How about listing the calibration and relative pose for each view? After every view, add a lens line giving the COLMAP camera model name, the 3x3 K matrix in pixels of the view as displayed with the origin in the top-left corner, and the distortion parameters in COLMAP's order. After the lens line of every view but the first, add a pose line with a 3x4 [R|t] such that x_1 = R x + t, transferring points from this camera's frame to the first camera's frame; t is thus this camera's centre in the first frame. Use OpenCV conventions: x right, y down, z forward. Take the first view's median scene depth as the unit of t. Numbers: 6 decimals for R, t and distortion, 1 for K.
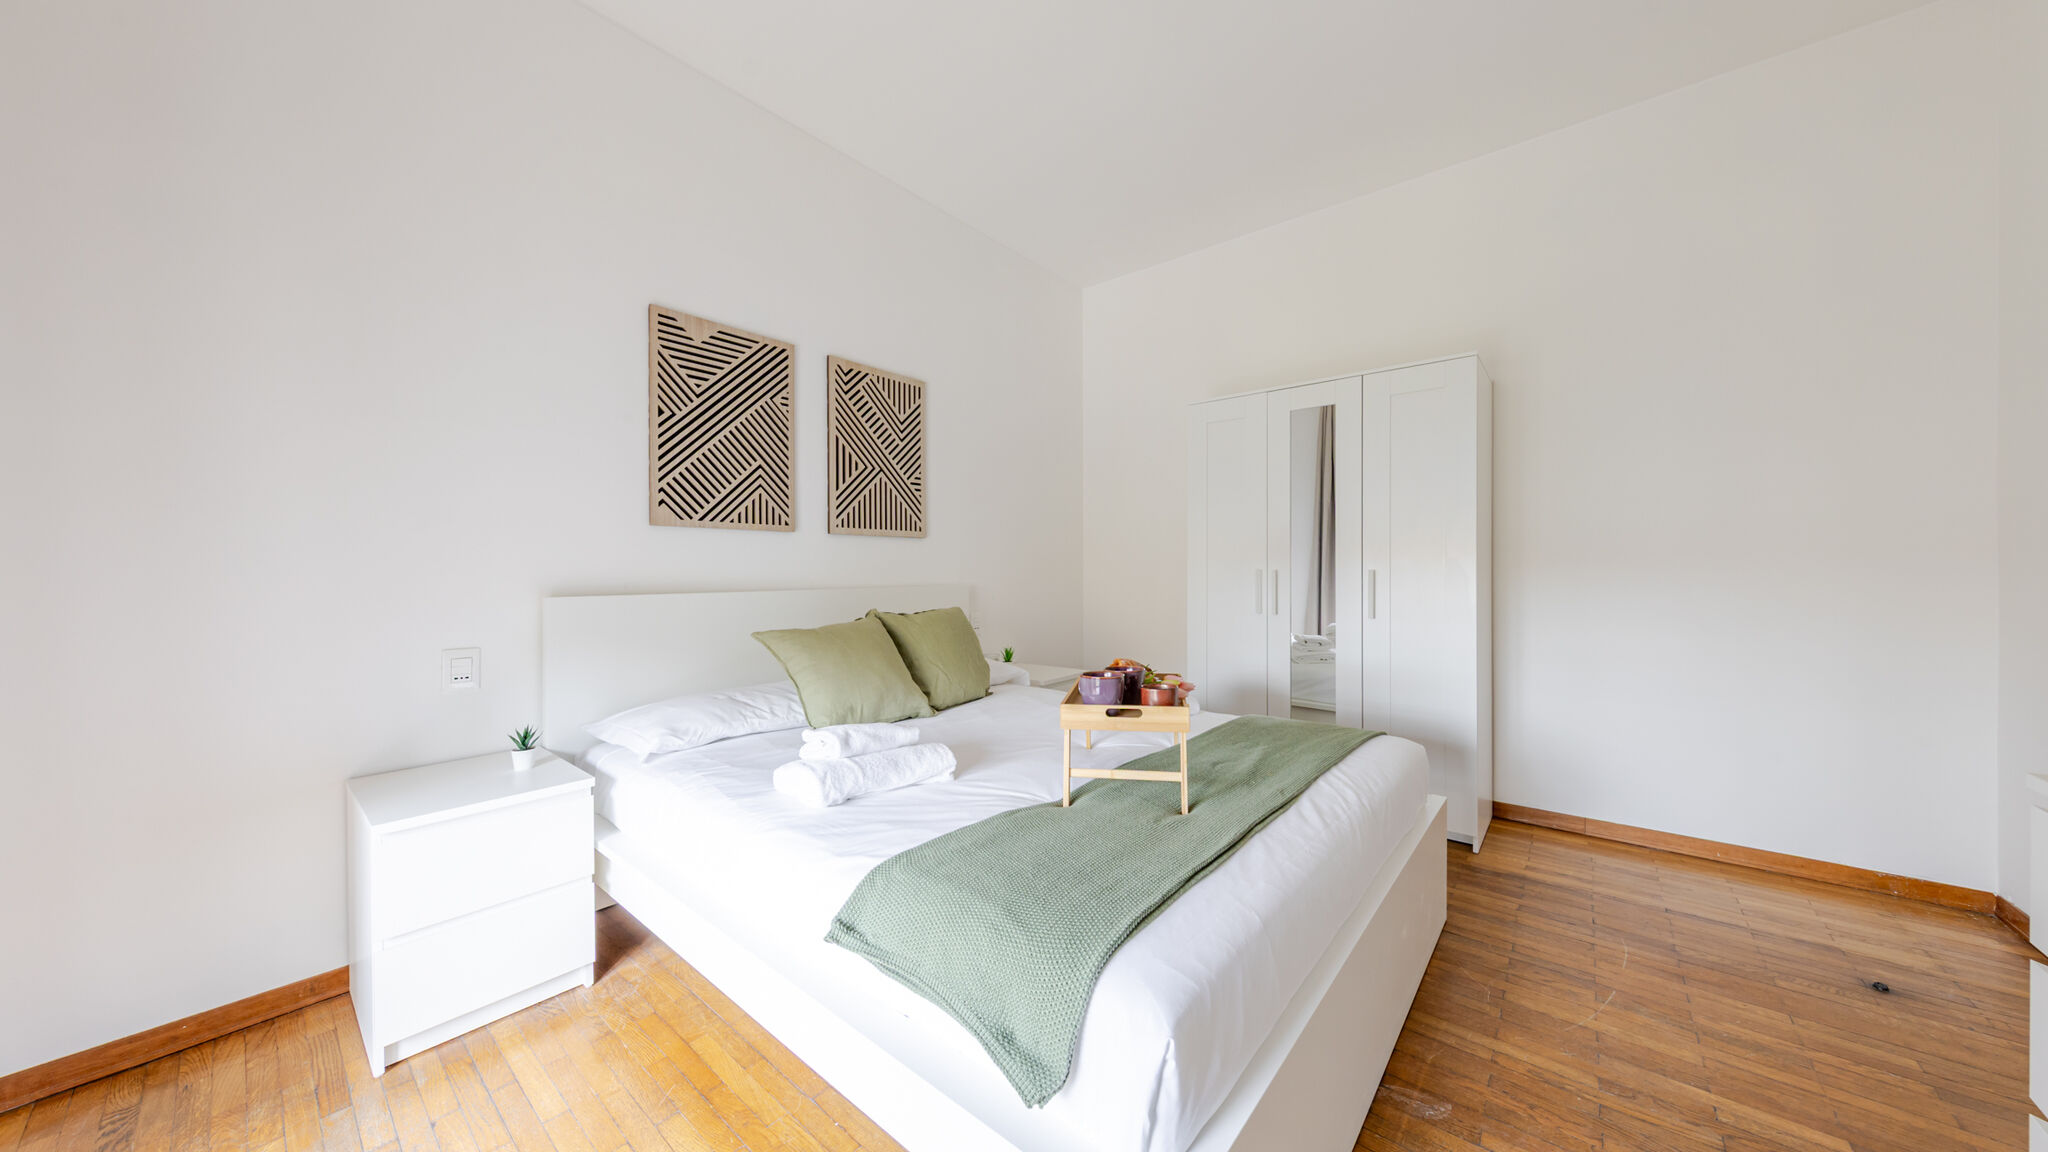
lens RADIAL K [[685.4, 0, 1064.3], [0, 685.4, 568.6], [0, 0, 1]] dist [0.011018, -0.003530]
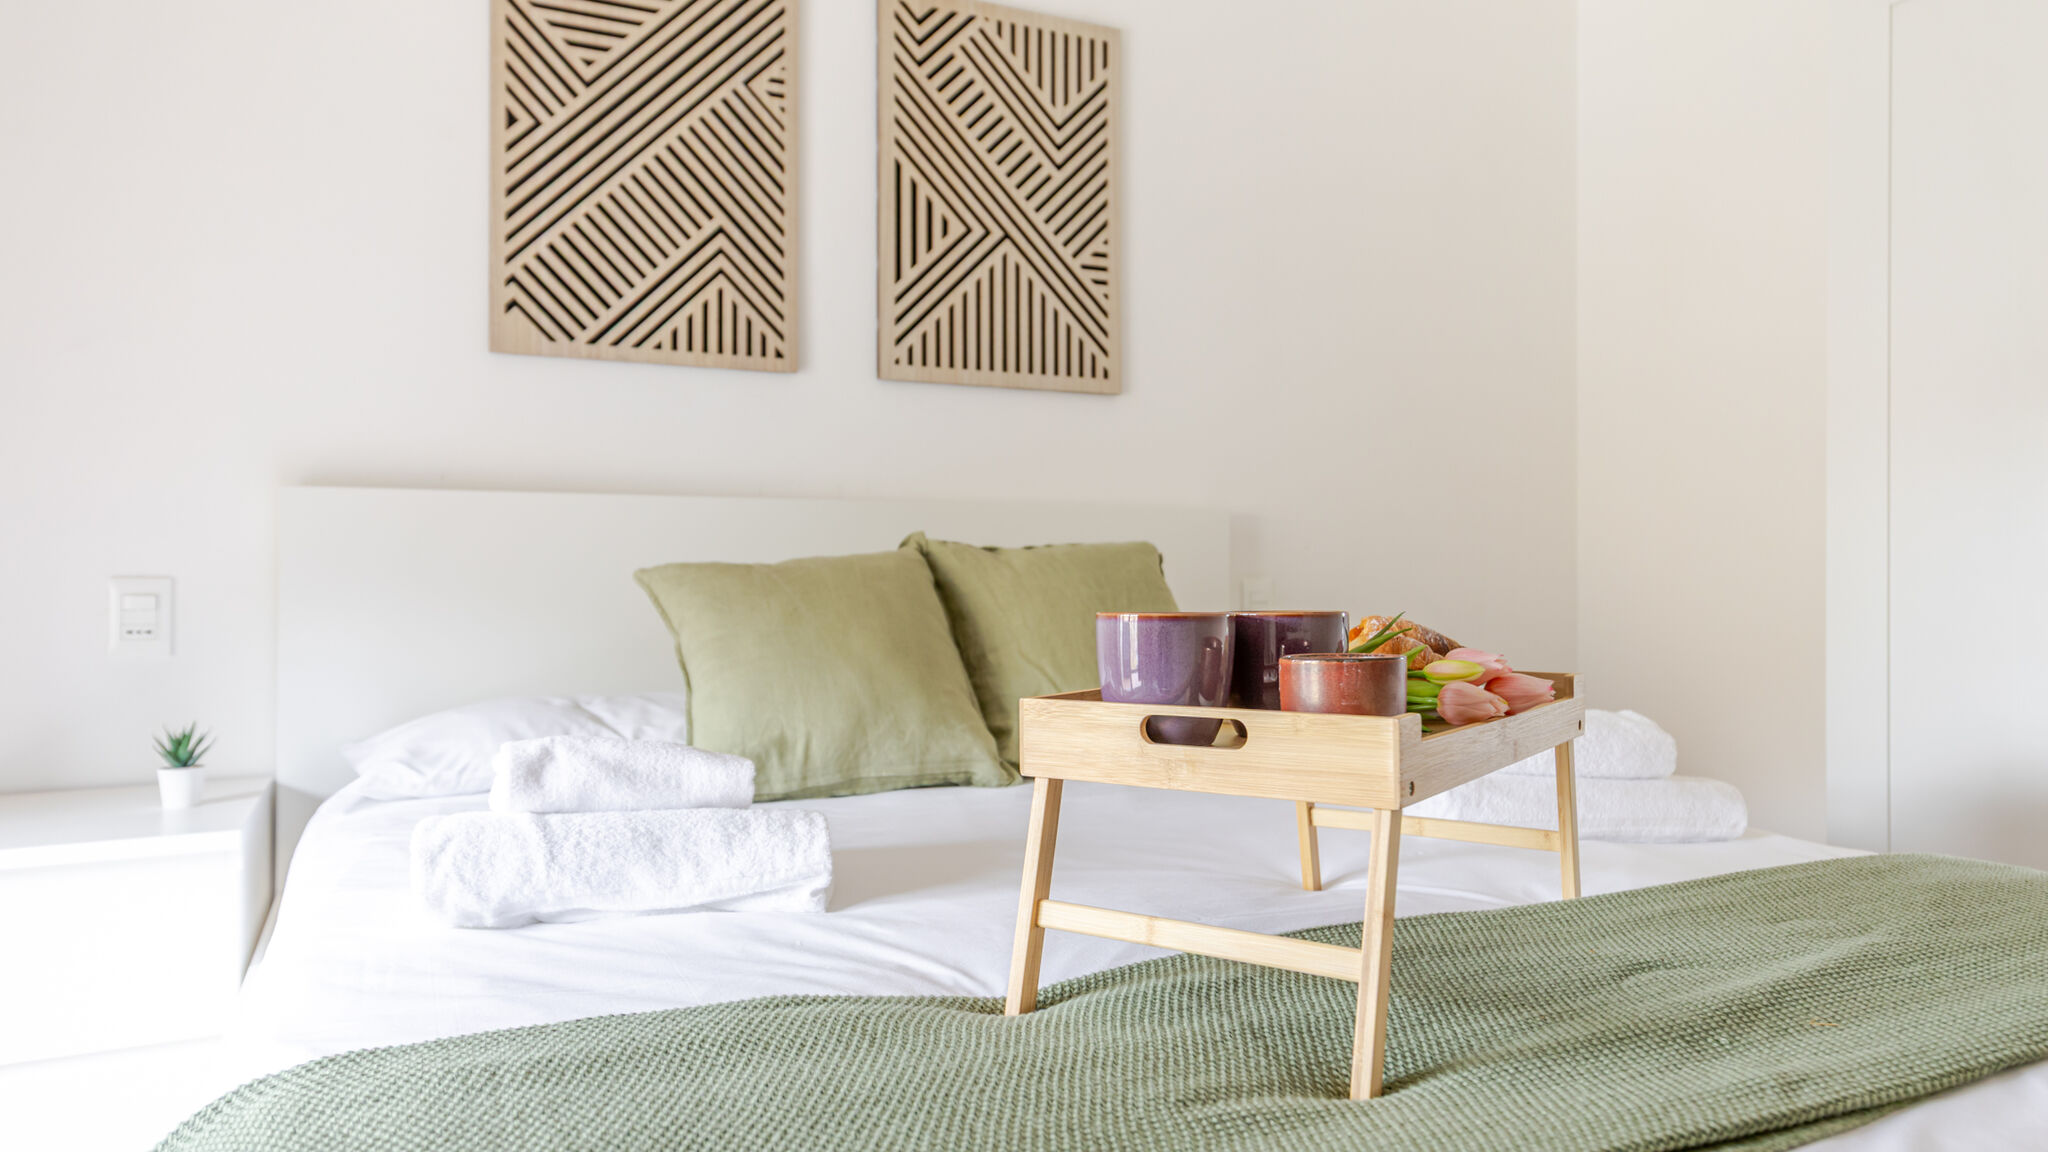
lens RADIAL K [[1409.2, 0, 1025.1], [0, 1409.2, 562.6], [0, 0, 1]] dist [0.002569, 0.000063]
pose [[0.899354, 0.002663, -0.437213, 0.157418], [-0.004881, 0.999980, -0.003950, 0.077848], [0.437194, 0.005686, 0.899349, 0.232892]]
